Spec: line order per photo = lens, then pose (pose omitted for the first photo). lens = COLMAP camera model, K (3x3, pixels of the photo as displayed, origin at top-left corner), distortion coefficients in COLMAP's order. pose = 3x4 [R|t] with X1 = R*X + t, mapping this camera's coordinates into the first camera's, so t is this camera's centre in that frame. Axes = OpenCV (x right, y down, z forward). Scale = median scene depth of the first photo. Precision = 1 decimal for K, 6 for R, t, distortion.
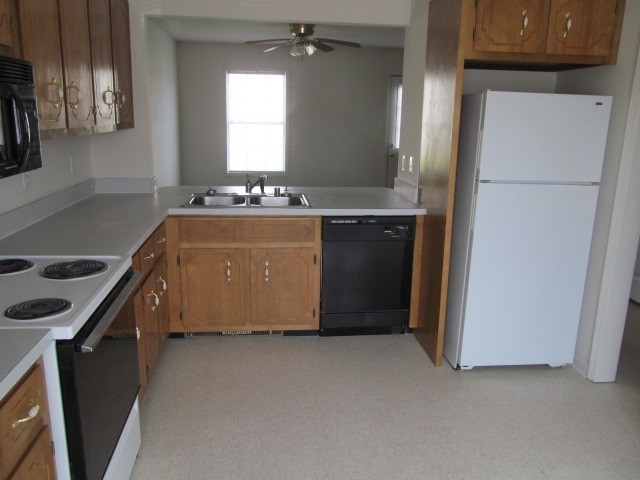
lens RADIAL K [[534.7, 0, 311.5], [0, 534.7, 241.3], [0, 0, 1]] dist [-0.038003, 0.008088]
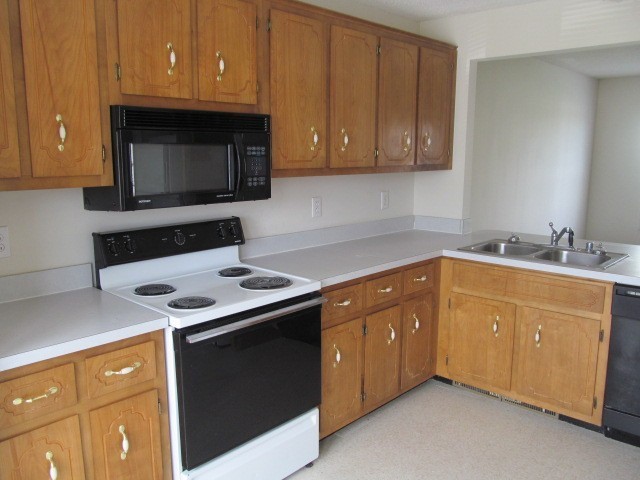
lens RADIAL K [[534.7, 0, 311.5], [0, 534.7, 241.3], [0, 0, 1]] dist [-0.038003, 0.008088]
pose [[0.661254, 0.107737, -0.742386, 0.291984], [-0.166599, 0.986010, -0.005300, -0.029058], [0.731429, 0.127185, 0.669952, 0.143919]]
